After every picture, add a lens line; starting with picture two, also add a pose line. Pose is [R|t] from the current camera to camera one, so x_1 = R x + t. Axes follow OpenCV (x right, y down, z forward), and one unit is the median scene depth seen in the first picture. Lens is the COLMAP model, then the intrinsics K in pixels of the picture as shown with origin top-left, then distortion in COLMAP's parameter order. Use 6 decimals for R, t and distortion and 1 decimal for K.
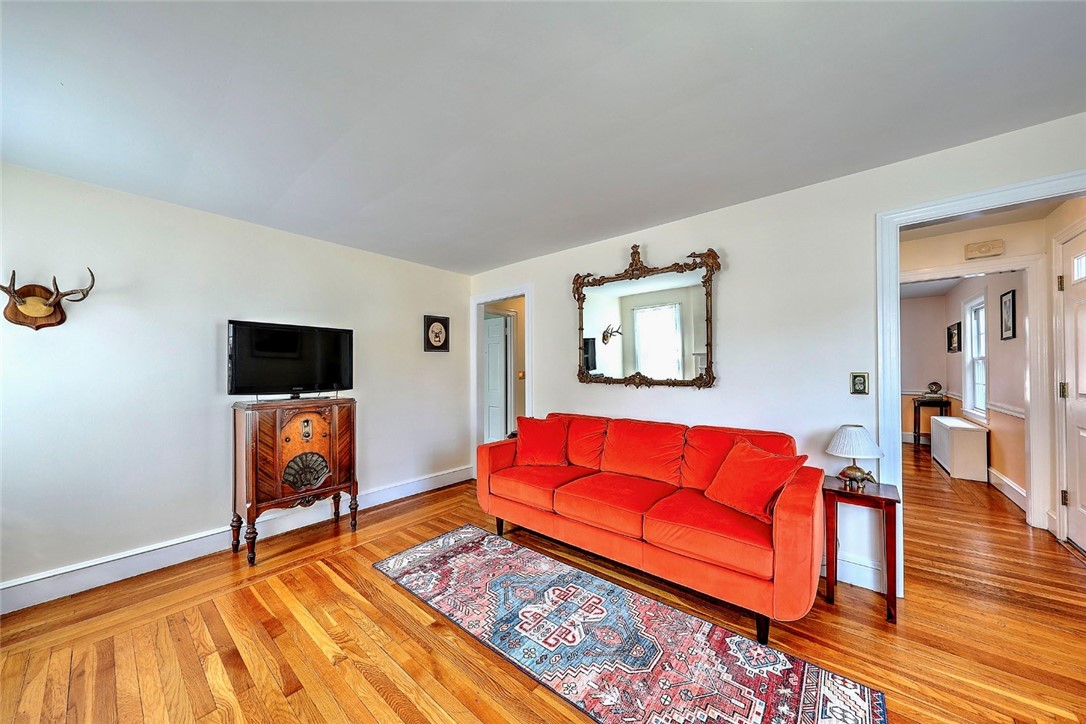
lens RADIAL K [[369.2, 0, 546.2], [0, 369.2, 365.3], [0, 0, 1]] dist [0.002744, -0.000120]
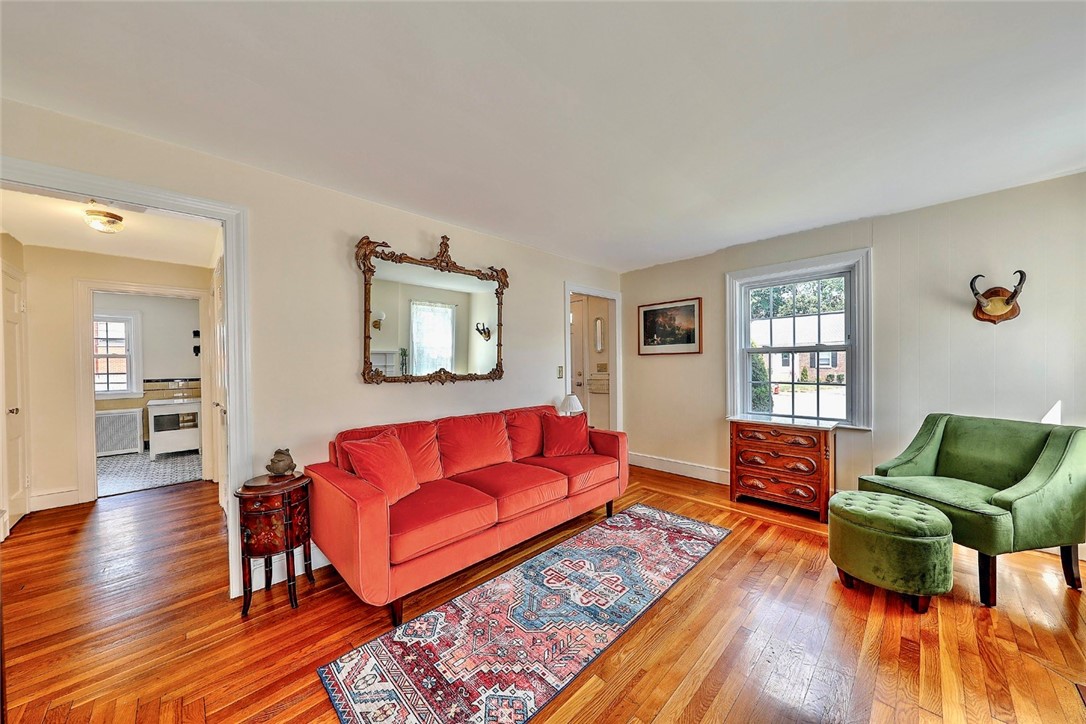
lens RADIAL K [[369.2, 0, 548.0], [0, 369.2, 368.0], [0, 0, 1]] dist [0.002744, -0.000120]
pose [[0.094884, -0.004793, 0.995477, -0.879585], [0.002123, 0.999987, 0.004613, 0.017939], [-0.995486, 0.001676, 0.094893, 0.817686]]
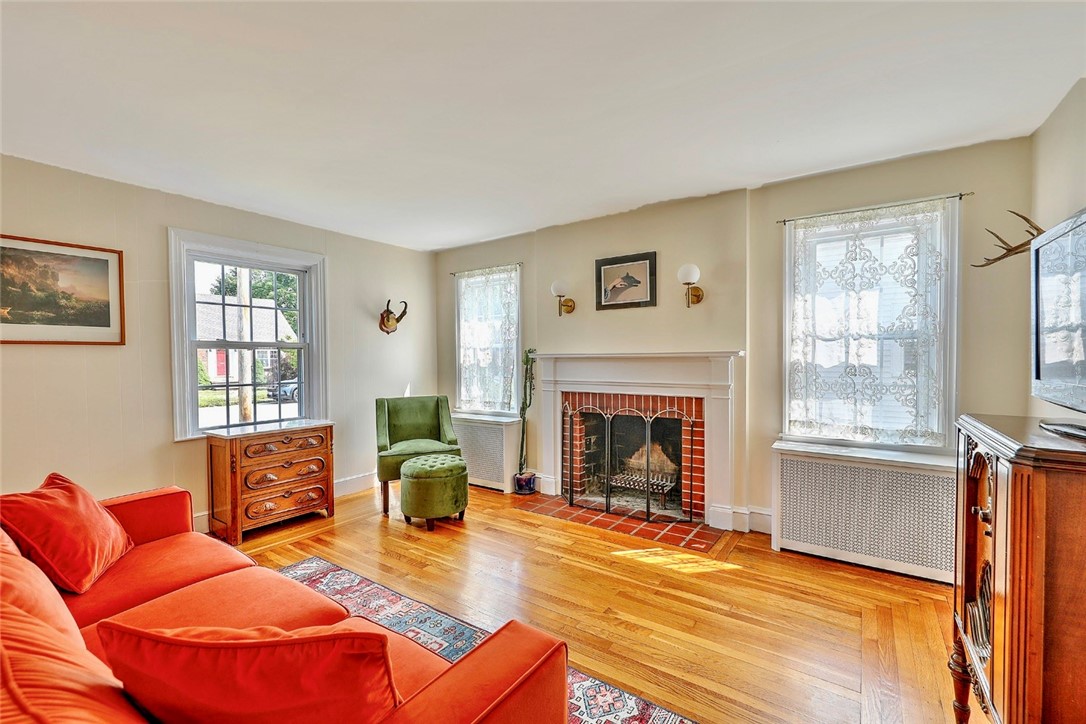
lens RADIAL K [[458.2, 0, 547.4], [0, 458.2, 363.4], [0, 0, 1]] dist [0.002034, 0.000117]
pose [[-0.996020, 0.015766, -0.087724, -0.182598], [0.015432, 0.999871, 0.004480, 0.024532], [0.087783, 0.003109, -0.996135, 1.637895]]
